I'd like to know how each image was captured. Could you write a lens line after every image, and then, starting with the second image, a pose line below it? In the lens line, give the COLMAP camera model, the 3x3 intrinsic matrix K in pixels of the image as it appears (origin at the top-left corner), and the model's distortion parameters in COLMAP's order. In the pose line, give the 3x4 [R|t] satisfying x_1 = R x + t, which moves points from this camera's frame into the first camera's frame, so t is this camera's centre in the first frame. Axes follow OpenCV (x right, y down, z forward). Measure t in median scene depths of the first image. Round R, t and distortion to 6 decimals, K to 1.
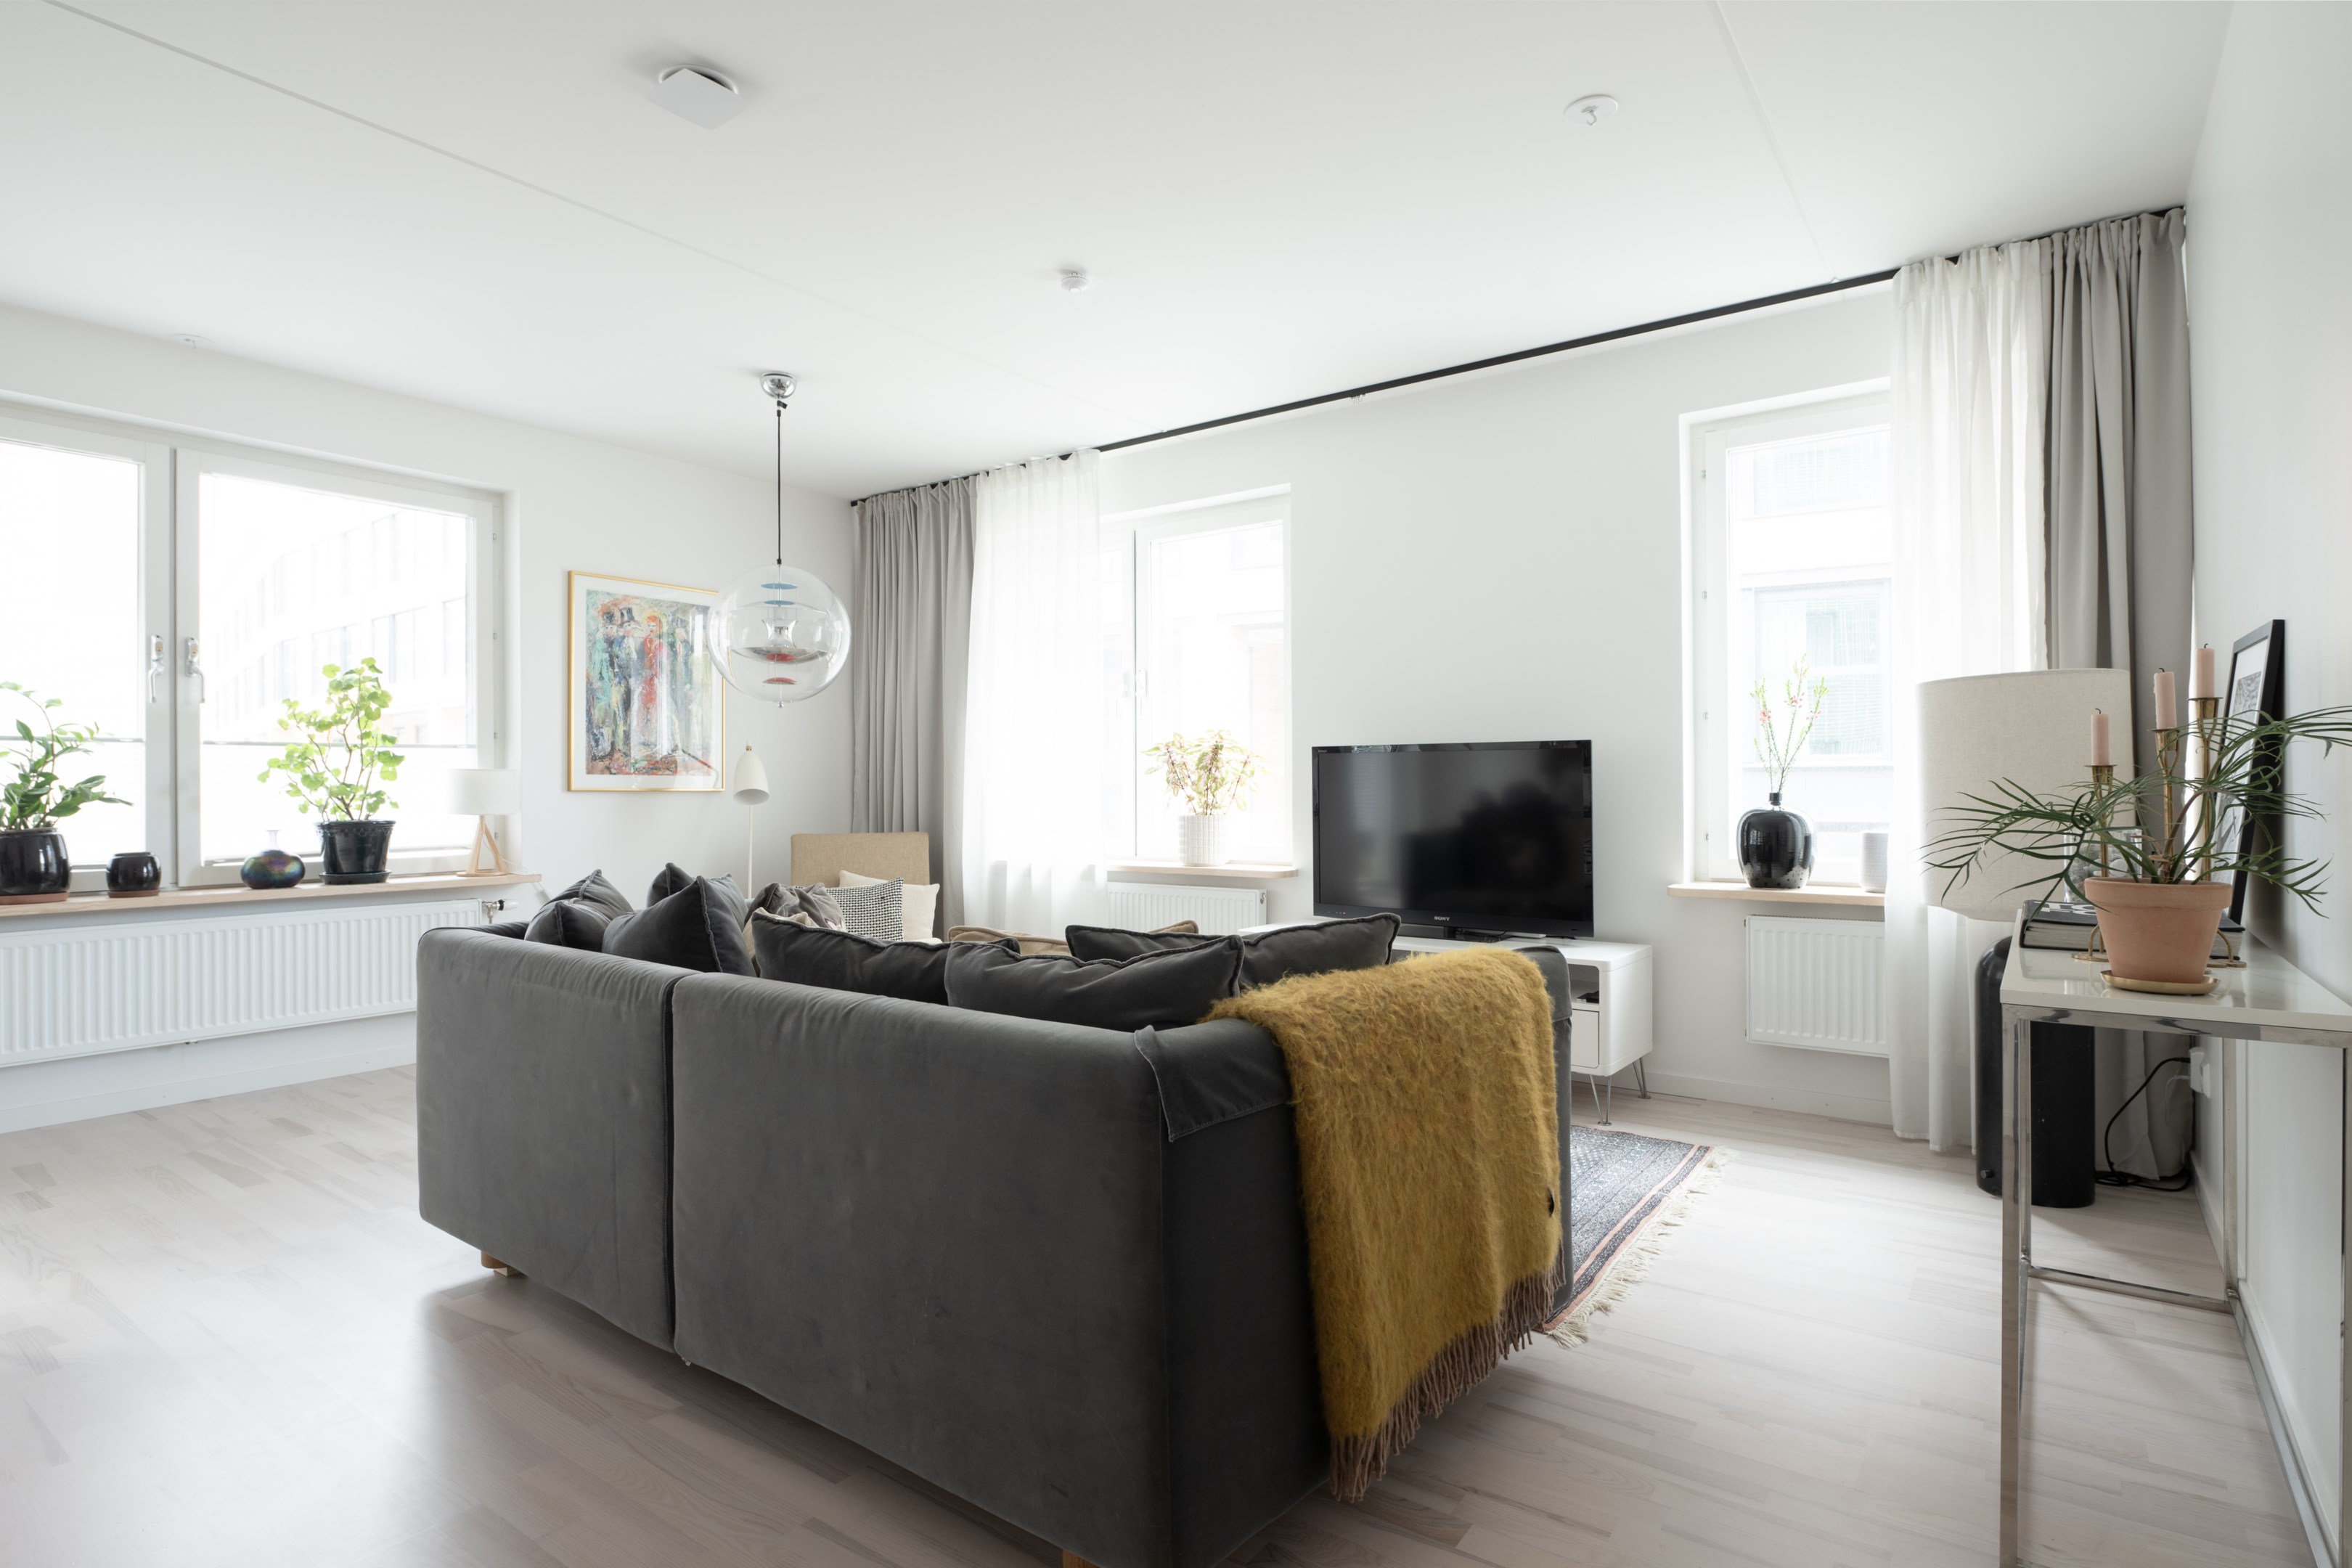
lens RADIAL K [[1181.9, 0, 1160.8], [0, 1181.9, 783.6], [0, 0, 1]] dist [-0.004241, -0.000608]
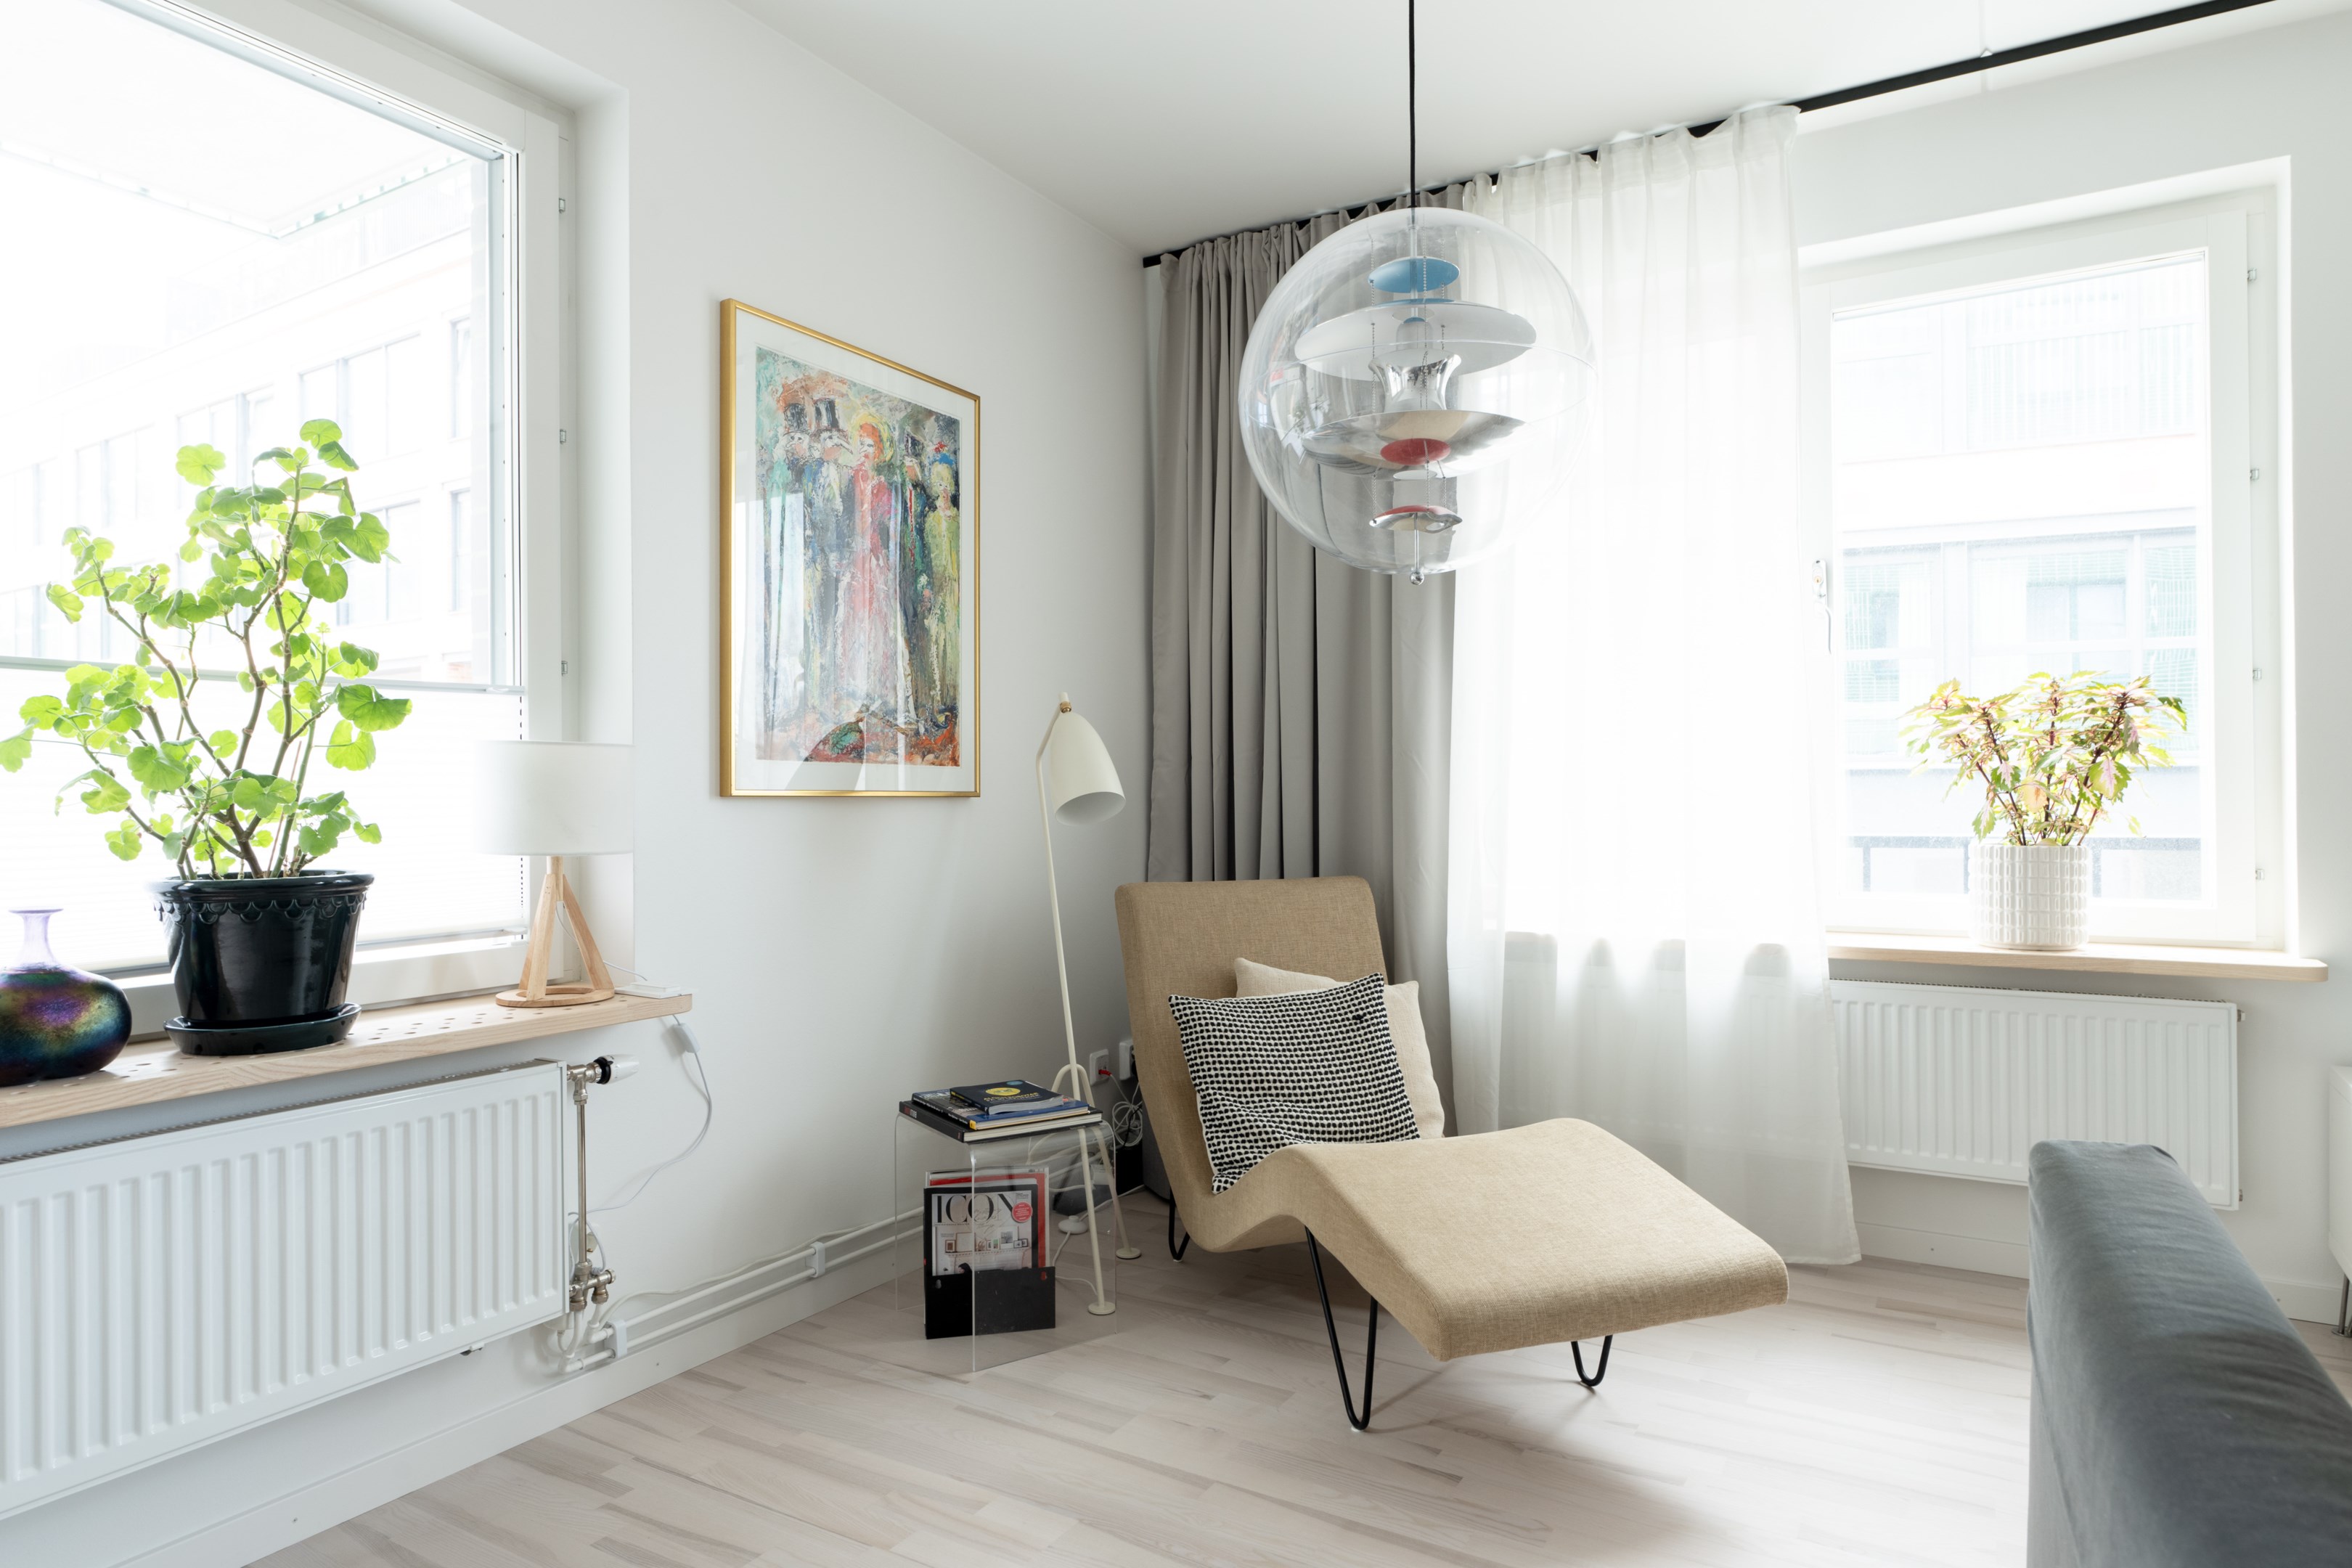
lens RADIAL K [[1360.9, 0, 1175.9], [0, 1360.9, 789.9], [0, 0, 1]] dist [-0.001605, 0.001461]
pose [[0.995600, 0.000728, 0.093700, -0.436221], [-0.000805, 0.999999, 0.000784, 0.003990], [-0.093700, -0.000856, 0.995600, 0.544985]]
